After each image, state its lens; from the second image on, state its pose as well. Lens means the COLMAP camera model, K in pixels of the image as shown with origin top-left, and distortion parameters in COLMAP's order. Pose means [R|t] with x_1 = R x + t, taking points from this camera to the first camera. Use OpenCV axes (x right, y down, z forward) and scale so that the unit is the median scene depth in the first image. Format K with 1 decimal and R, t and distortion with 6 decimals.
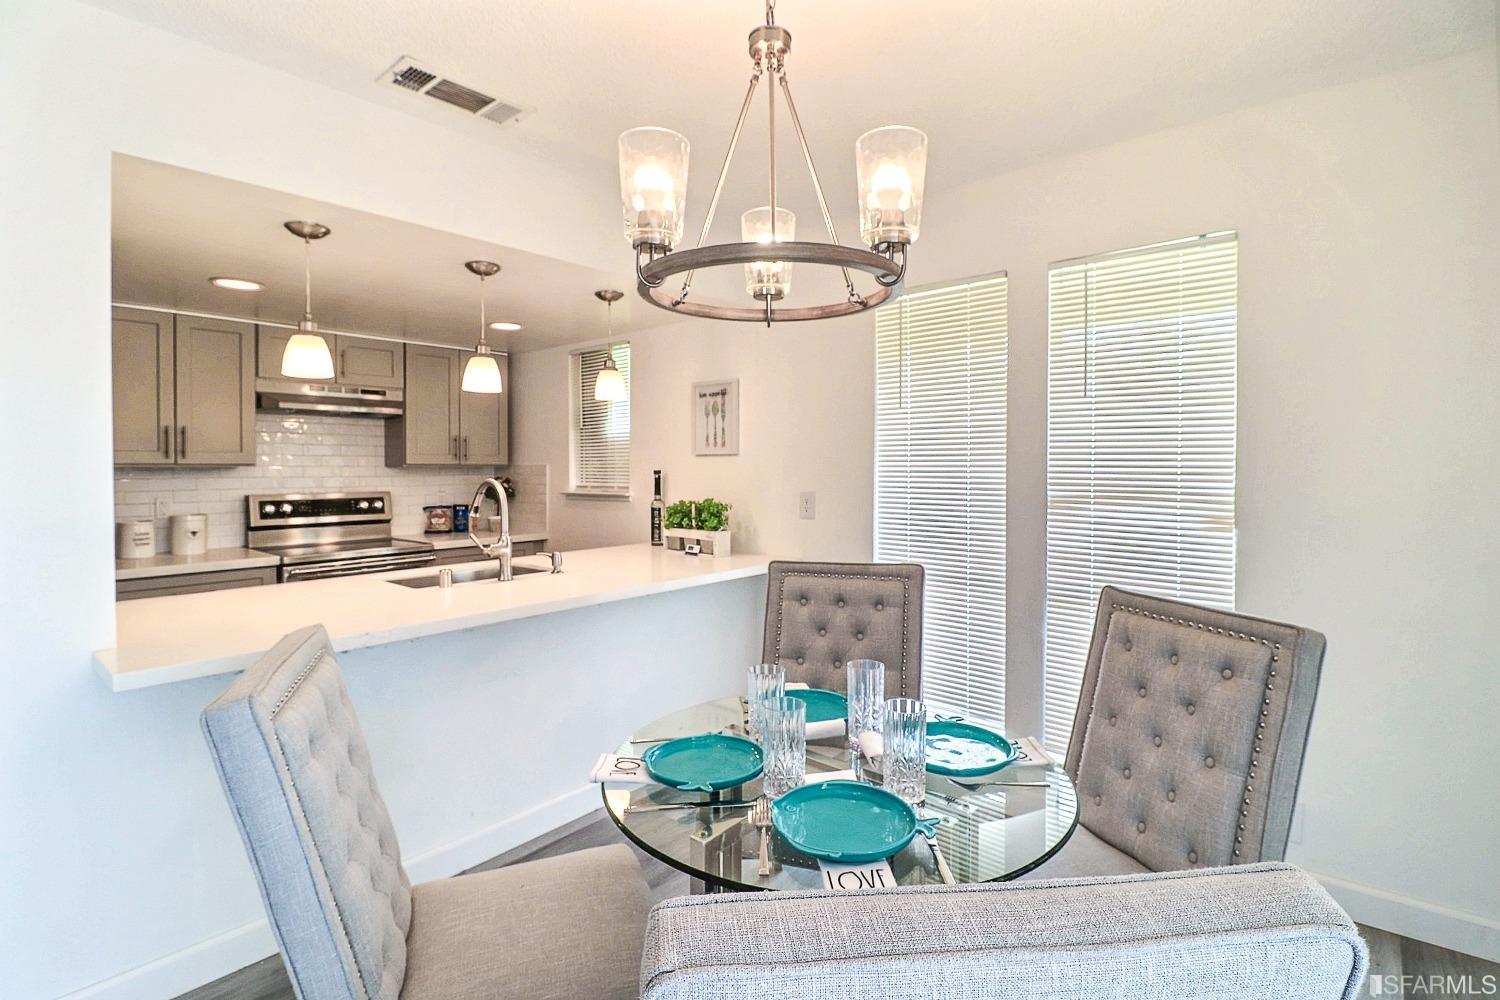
lens RADIAL K [[706.8, 0, 755.1], [0, 706.8, 474.8], [0, 0, 1]] dist [-0.003387, -0.008846]
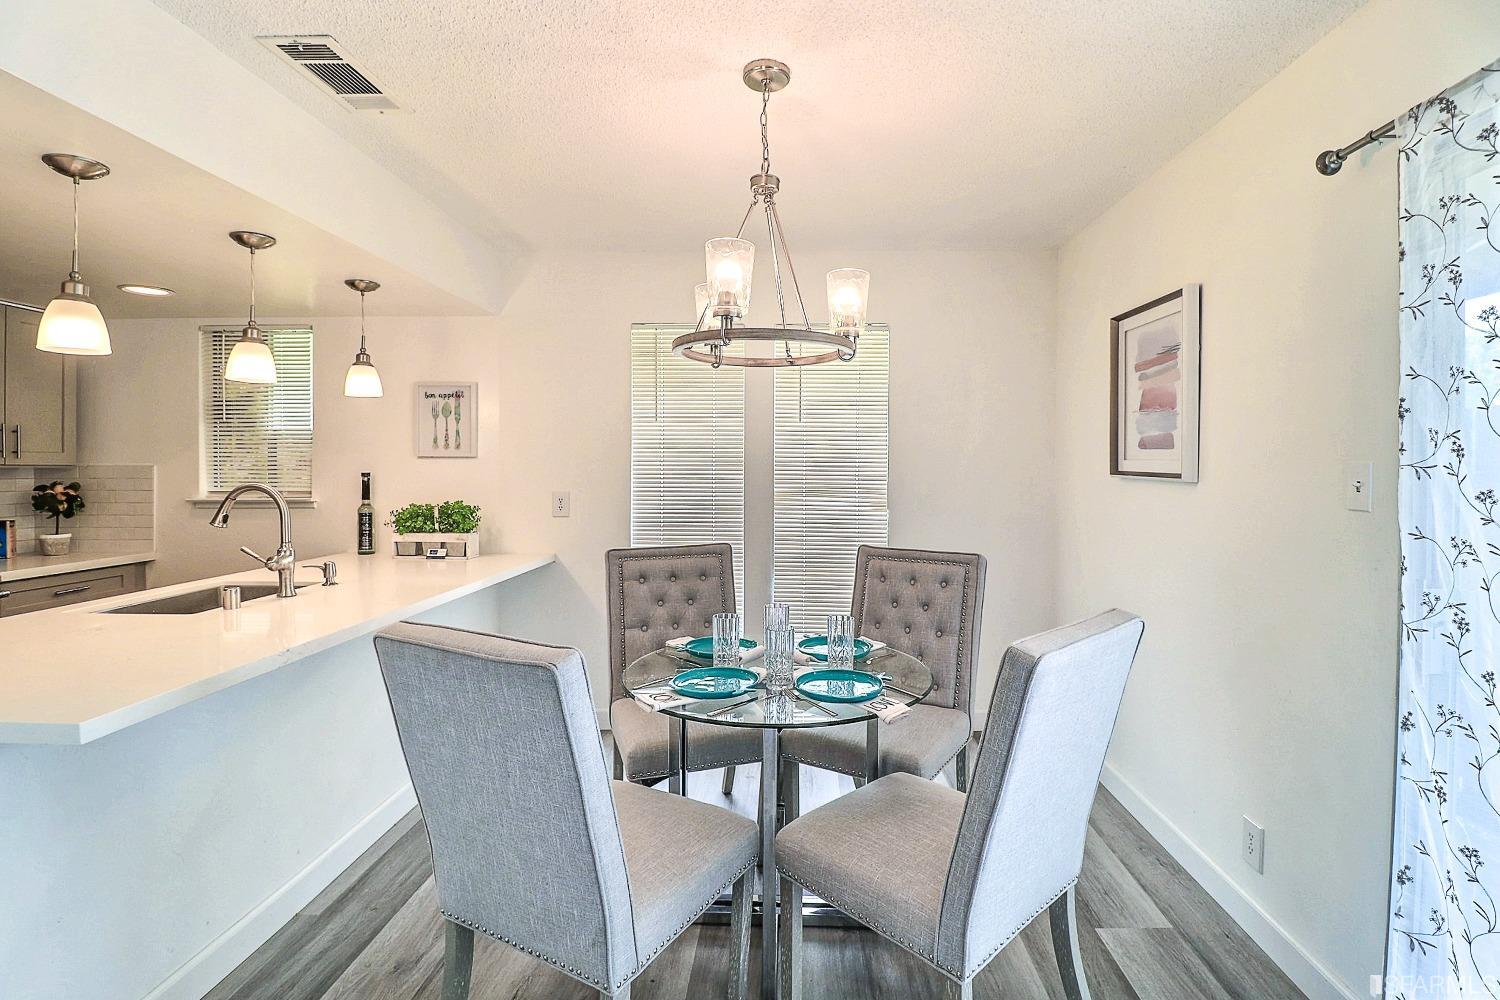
lens RADIAL K [[706.8, 0, 787.0], [0, 706.8, 476.2], [0, 0, 1]] dist [-0.003387, -0.008846]
pose [[0.772536, -0.002582, 0.634965, -0.299157], [0.003269, 0.999995, 0.000090, -0.000146], [-0.634962, 0.002006, 0.772541, -0.058890]]
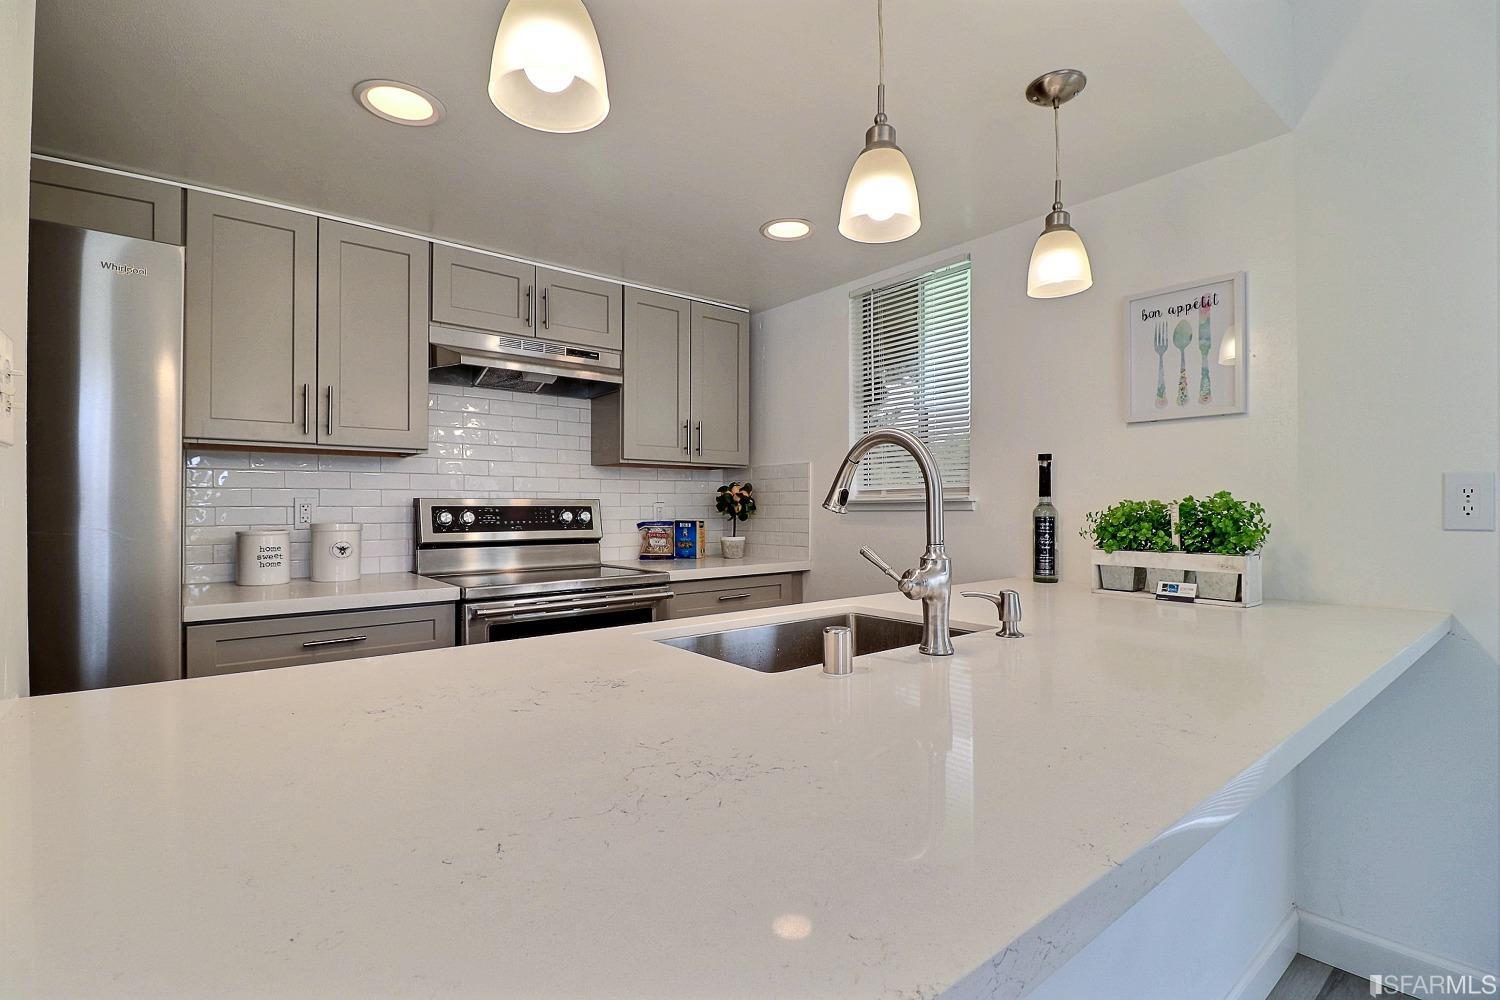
lens RADIAL K [[706.8, 0, 754.4], [0, 706.8, 505.0], [0, 0, 1]] dist [-0.003387, -0.008846]
pose [[0.982465, 0.000463, -0.186447, -0.266952], [-0.002879, 0.999915, -0.012689, 0.044140], [0.186425, 0.013003, 0.982383, 0.382053]]
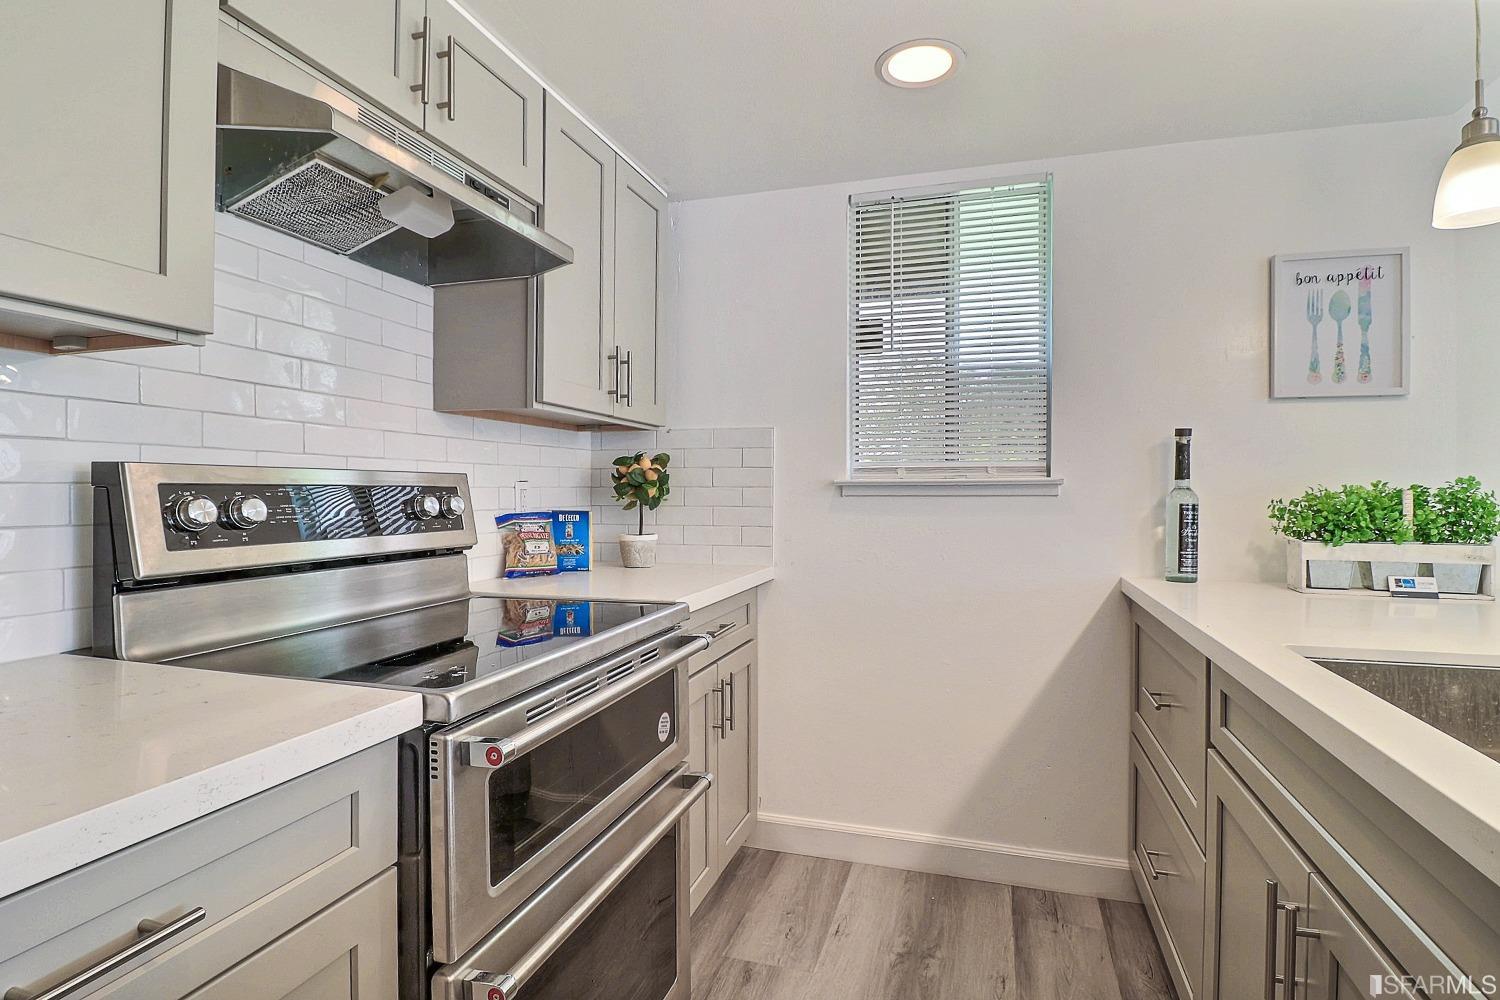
lens RADIAL K [[731.7, 0, 769.1], [0, 731.7, 495.8], [0, 0, 1]] dist [-0.010132, -0.009909]
pose [[0.916843, 0.004185, 0.399226, -0.605880], [-0.002610, 0.999987, -0.004489, 0.043350], [-0.399239, 0.003074, 0.916842, 0.654525]]
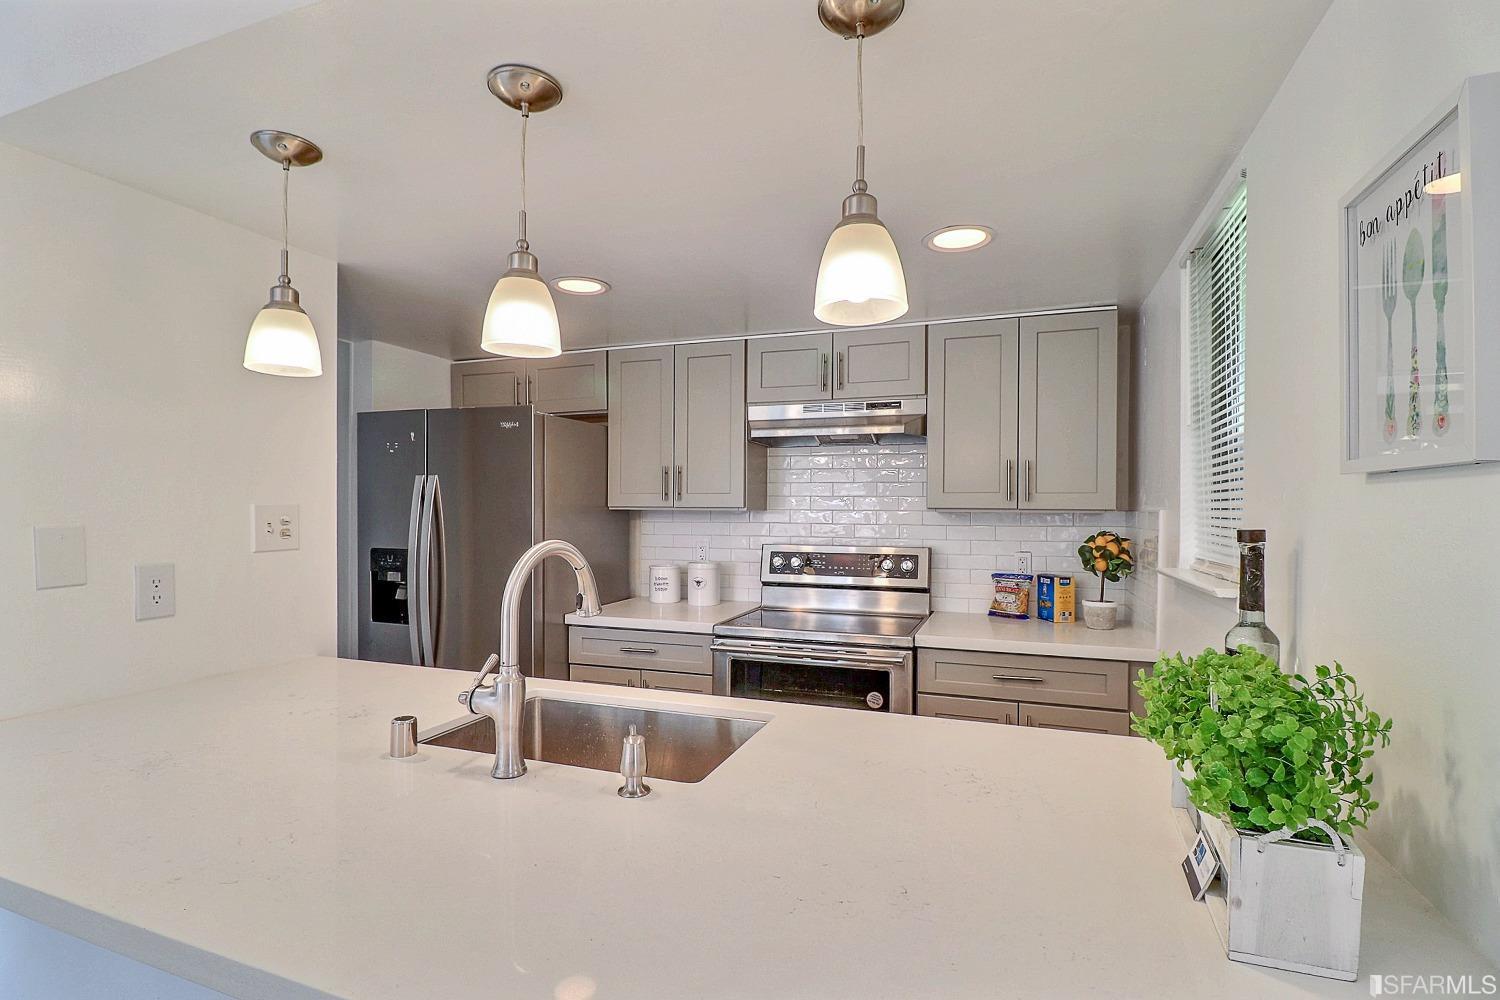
lens RADIAL K [[706.8, 0, 741.4], [0, 706.8, 505.9], [0, 0, 1]] dist [-0.003387, -0.008846]
pose [[0.337302, 0.000180, -0.941397, 0.077004], [-0.014875, 0.999876, -0.005138, -0.012168], [0.941279, 0.015737, 0.337262, 0.688837]]
